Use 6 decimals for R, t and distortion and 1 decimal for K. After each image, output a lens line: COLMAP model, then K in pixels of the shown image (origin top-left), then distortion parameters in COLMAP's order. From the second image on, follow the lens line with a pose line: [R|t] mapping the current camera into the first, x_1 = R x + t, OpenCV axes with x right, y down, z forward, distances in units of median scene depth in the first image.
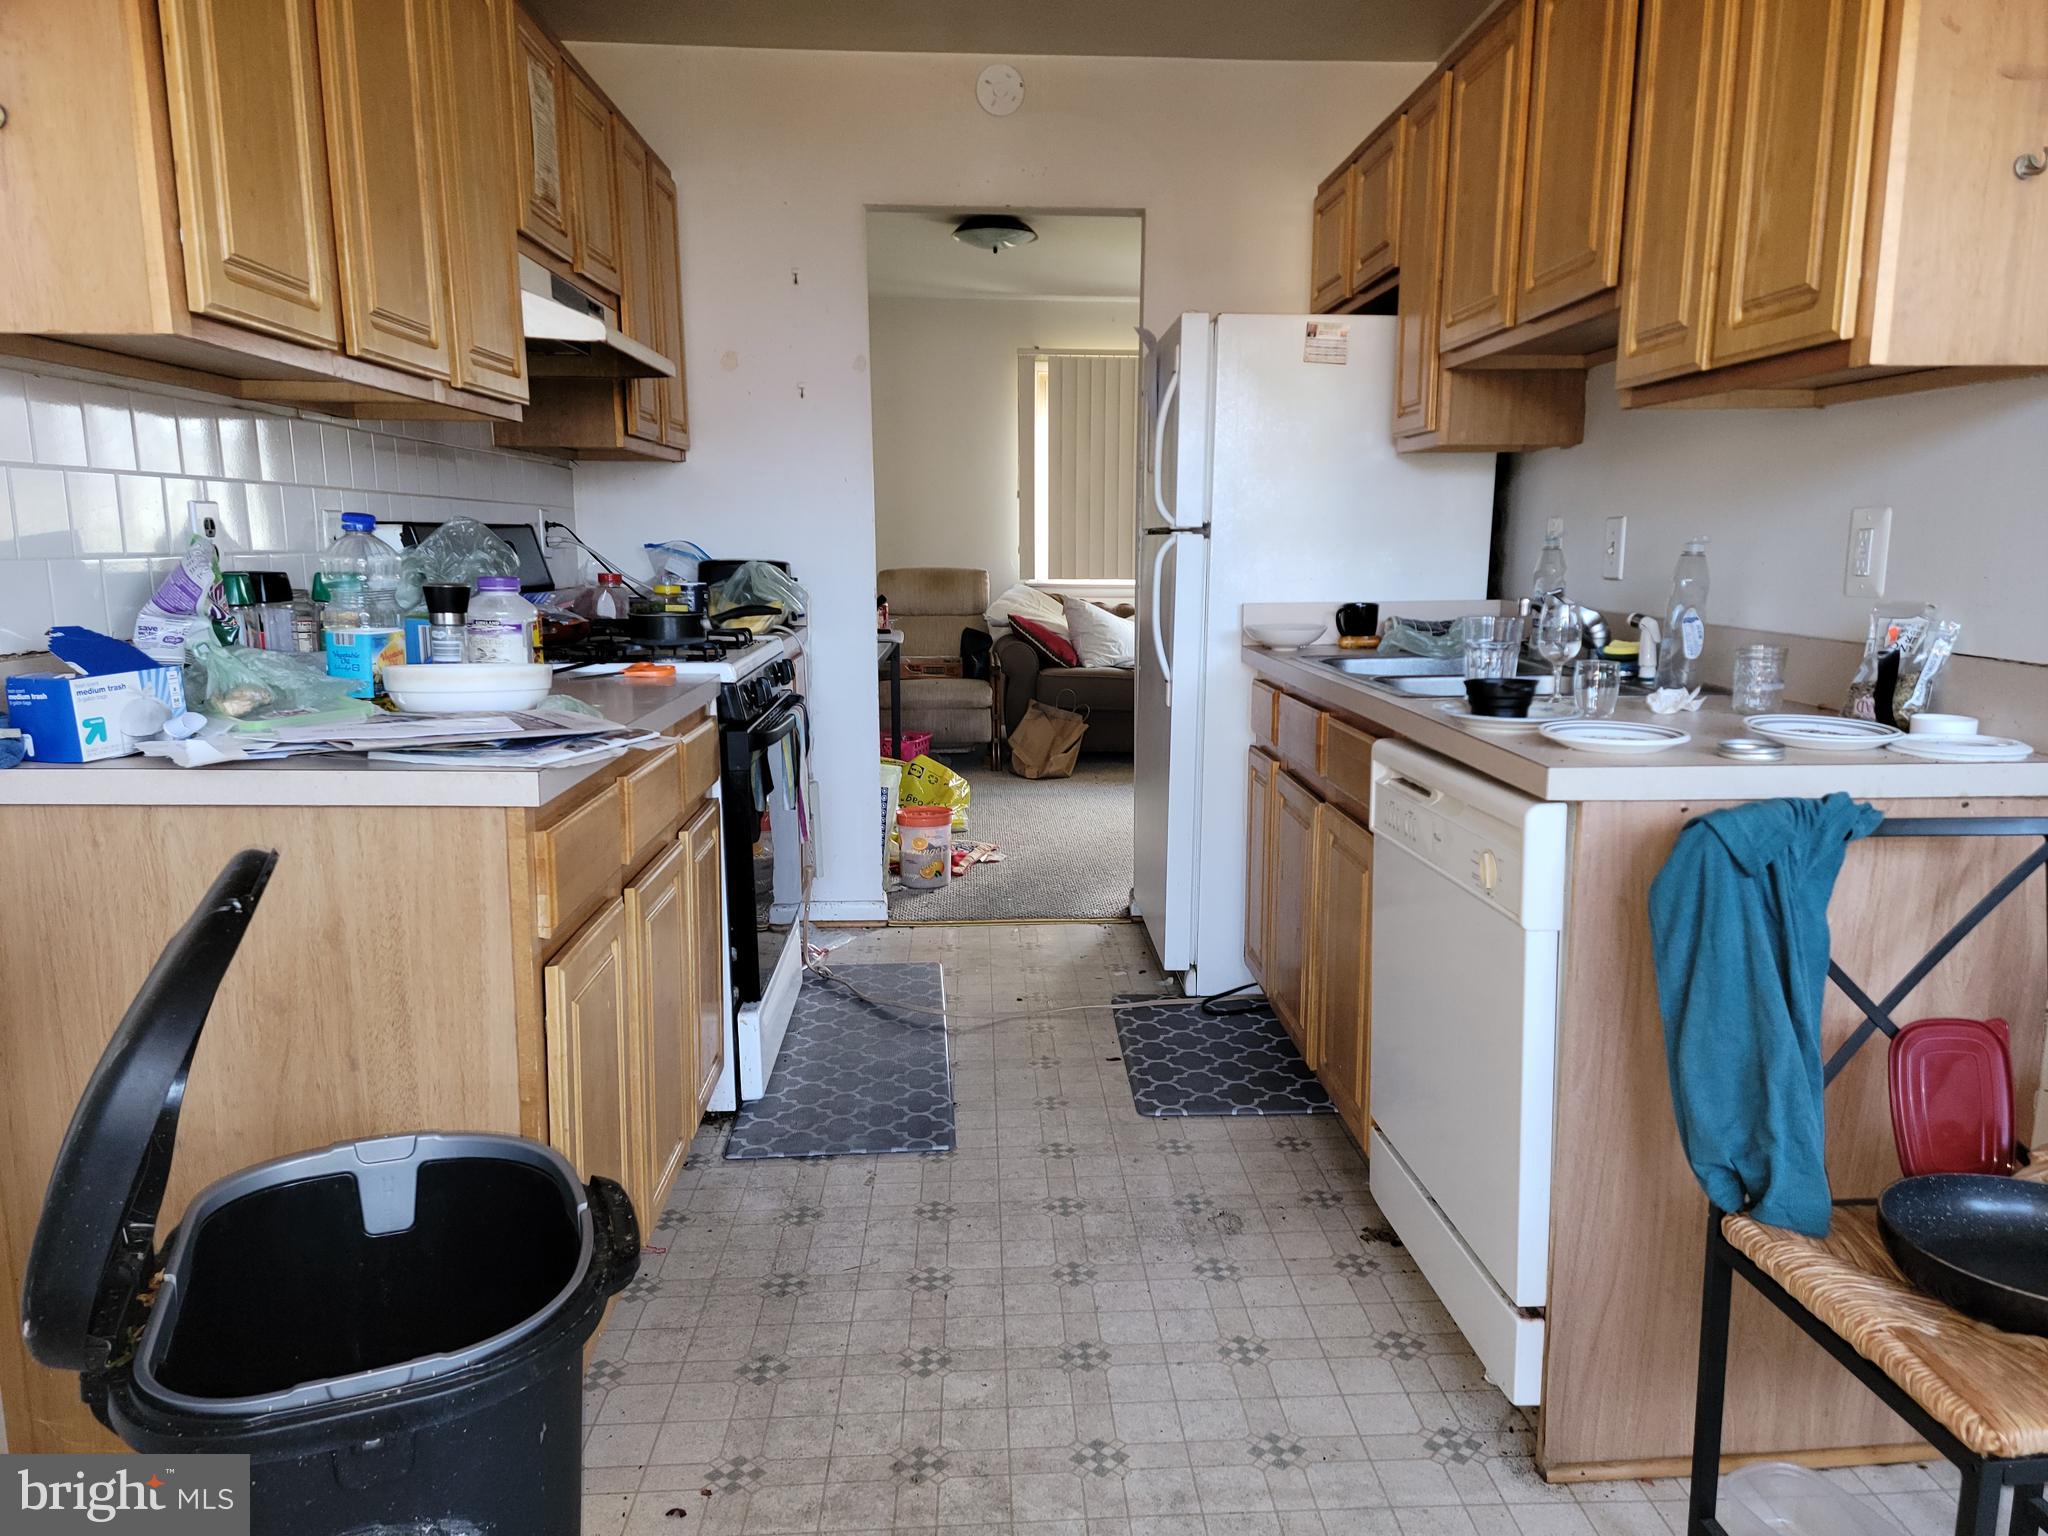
lens RADIAL K [[1433.2, 0, 1039.6], [0, 1433.2, 768.7], [0, 0, 1]] dist [0.126113, -0.124041]
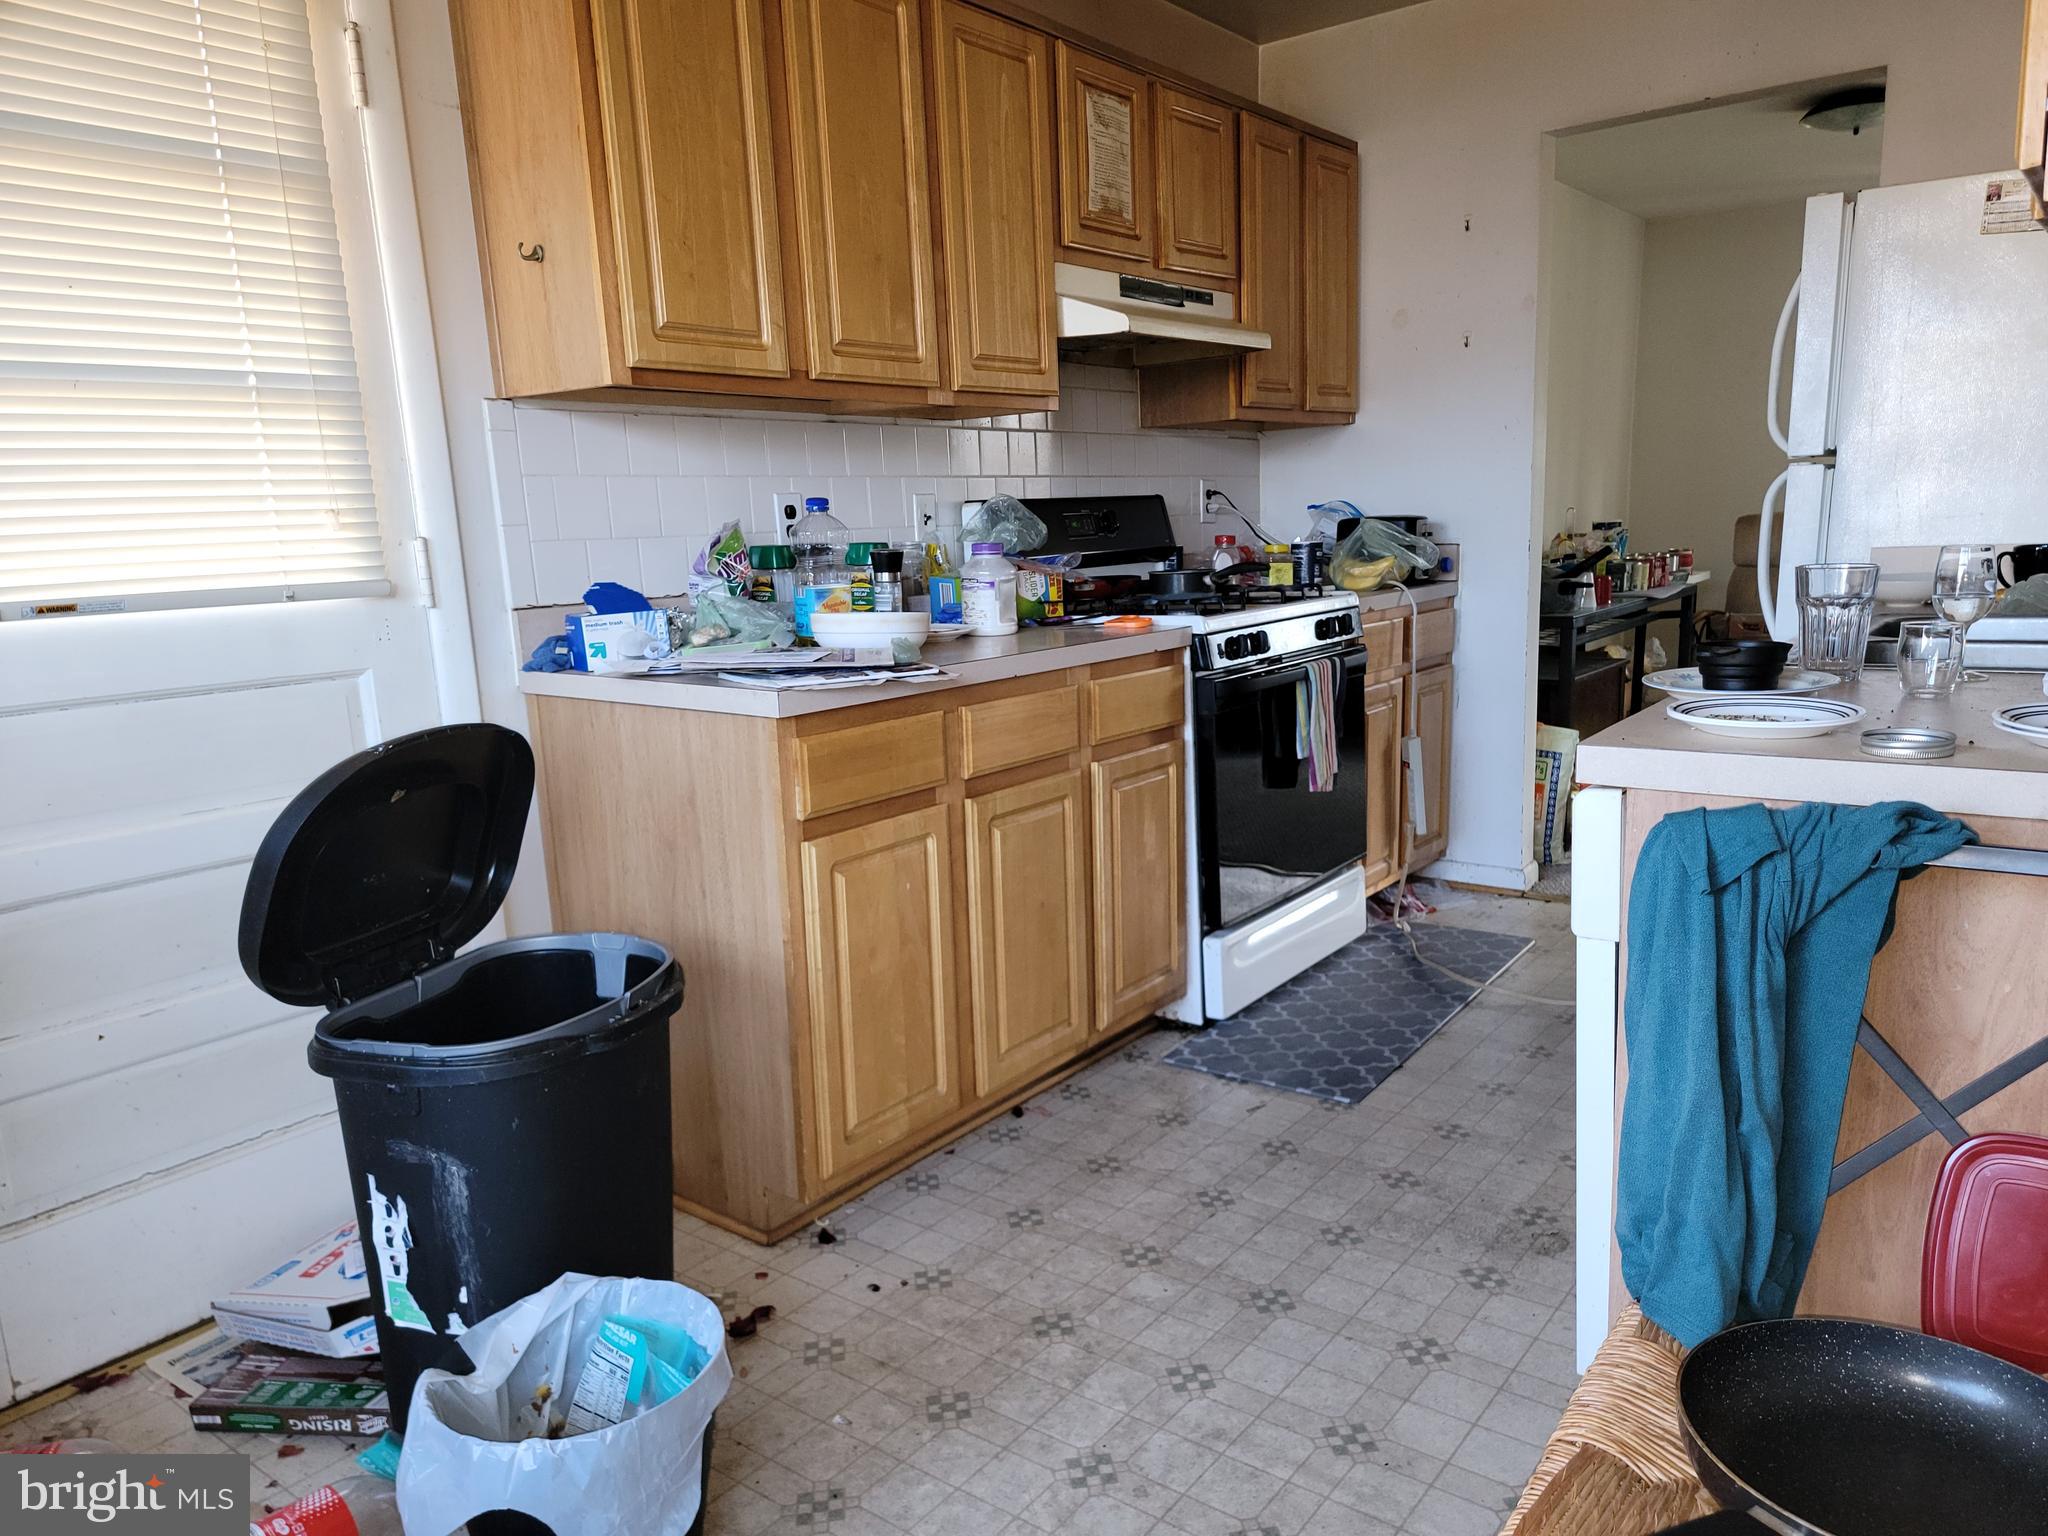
lens RADIAL K [[1433.2, 0, 1039.6], [0, 1433.2, 768.7], [0, 0, 1]] dist [0.126113, -0.124041]
pose [[0.759592, 0.081884, -0.645225, 0.494078], [-0.063811, 0.996640, 0.051360, -0.007493], [0.647262, 0.002160, 0.762265, 0.112603]]
